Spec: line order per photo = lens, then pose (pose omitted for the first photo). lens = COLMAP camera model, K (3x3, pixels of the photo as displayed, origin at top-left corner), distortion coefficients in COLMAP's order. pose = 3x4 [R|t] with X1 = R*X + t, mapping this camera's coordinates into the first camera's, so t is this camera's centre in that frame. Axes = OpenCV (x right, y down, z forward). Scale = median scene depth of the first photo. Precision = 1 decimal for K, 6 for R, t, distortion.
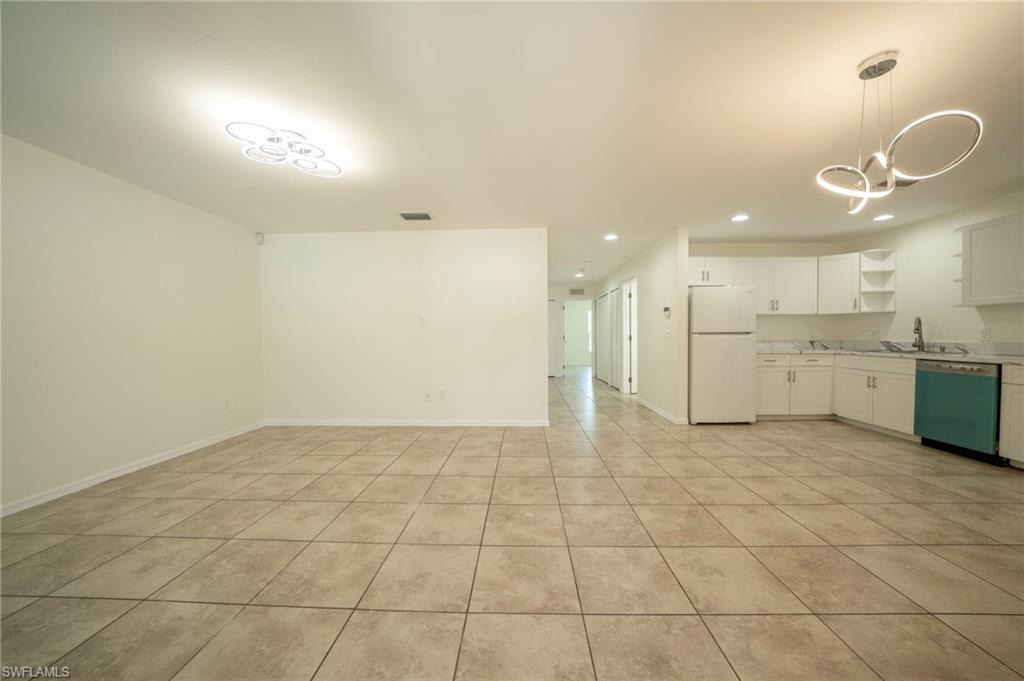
lens RADIAL K [[355.1, 0, 512.3], [0, 355.1, 344.7], [0, 0, 1]] dist [-0.025663, 0.002754]
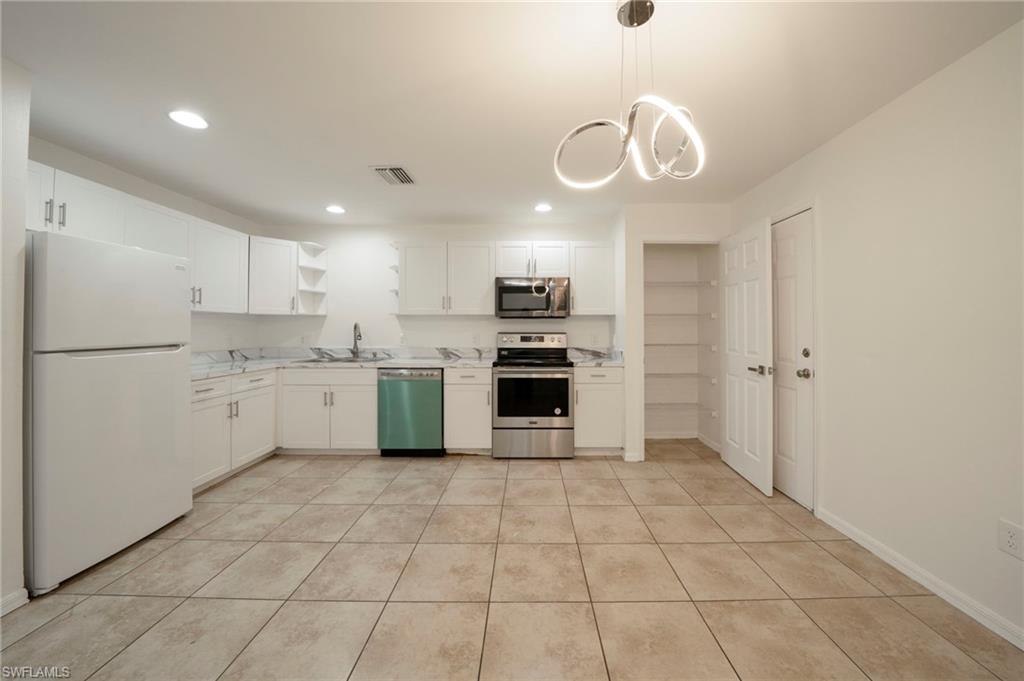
lens RADIAL K [[370.3, 0, 528.6], [0, 370.3, 322.7], [0, 0, 1]] dist [-0.019903, 0.000491]
pose [[-0.036453, 0.020060, 0.999134, 0.112524], [0.026285, 0.999472, -0.019107, -0.043769], [-0.998990, 0.025566, -0.036961, 0.503559]]
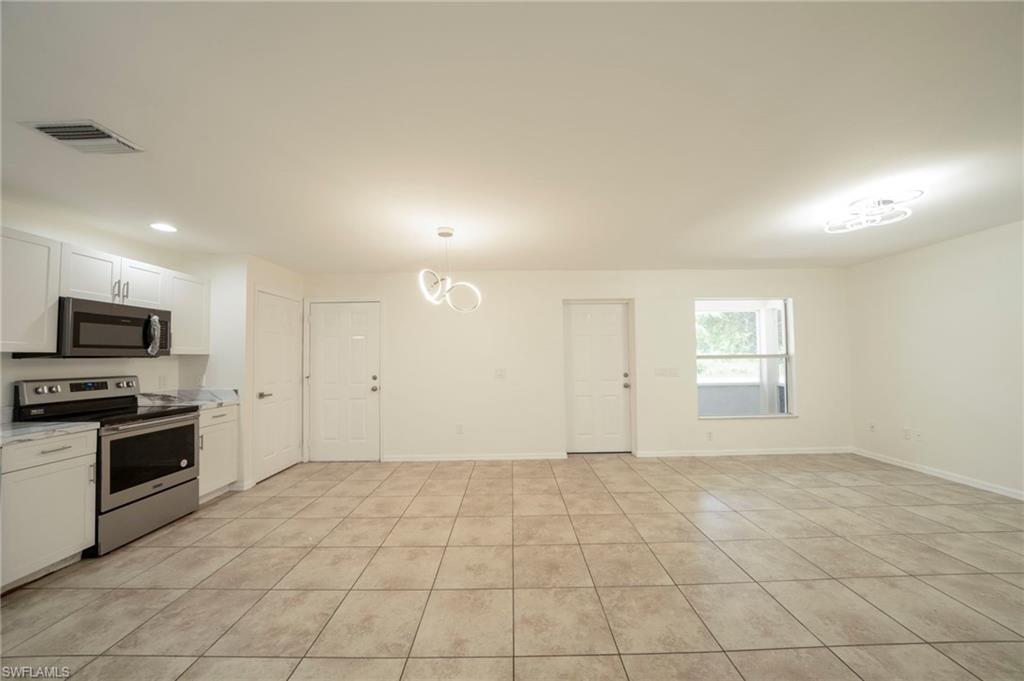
lens RADIAL K [[355.1, 0, 512.3], [0, 355.1, 344.7], [0, 0, 1]] dist [-0.025663, 0.002754]
pose [[-0.999248, 0.018771, -0.033929, 0.308699], [0.019102, 0.999773, -0.009434, -0.076755], [0.033744, -0.010075, -0.999380, 1.130153]]
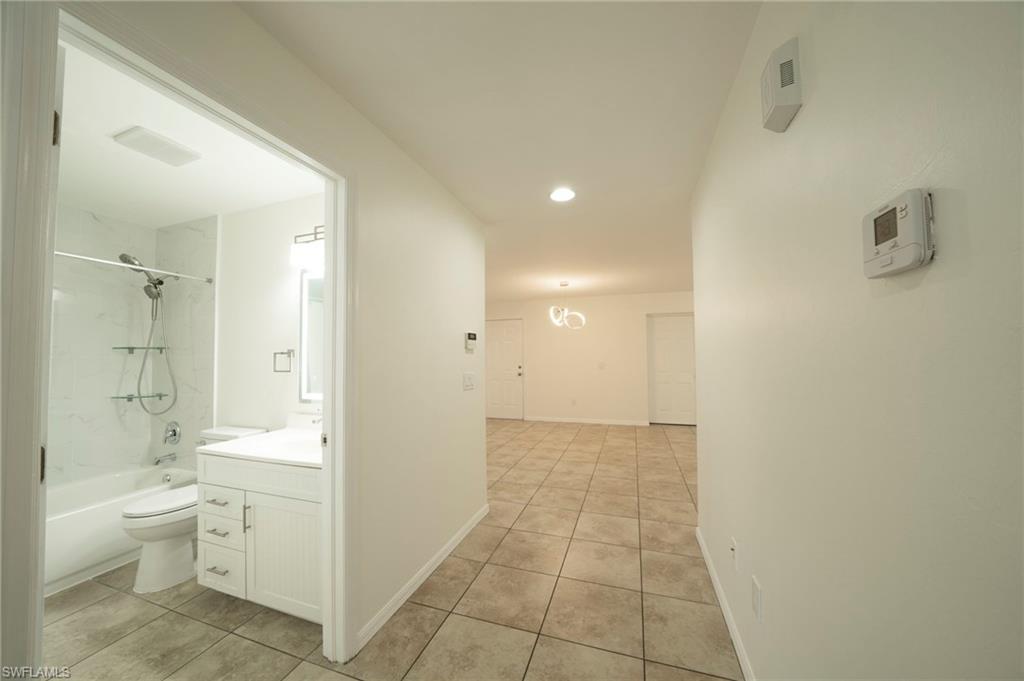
lens RADIAL K [[355.1, 0, 512.3], [0, 355.1, 344.7], [0, 0, 1]] dist [-0.025663, 0.002754]
pose [[-0.957018, 0.023361, 0.289085, 0.228479], [0.021762, 0.999725, -0.008743, -0.089554], [-0.289210, -0.002076, -0.957263, 1.695738]]
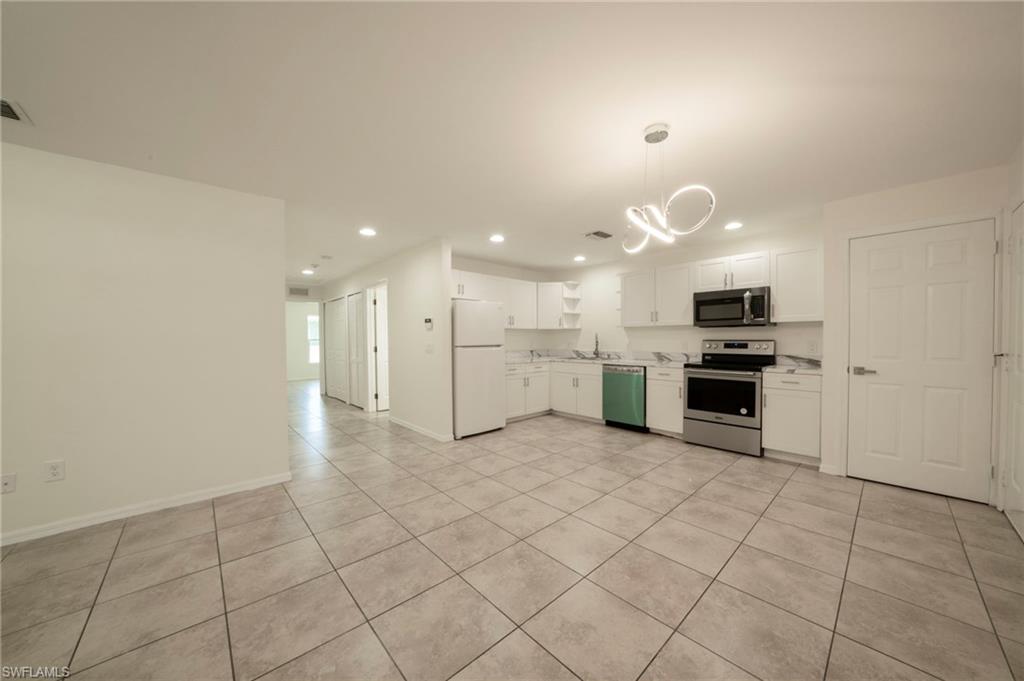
lens RADIAL K [[355.1, 0, 512.3], [0, 355.1, 344.7], [0, 0, 1]] dist [-0.025663, 0.002754]
pose [[0.716458, -0.009707, 0.697562, -0.067257], [0.019728, 0.999785, -0.006349, -0.028861], [-0.697351, 0.018310, 0.716496, 0.186454]]
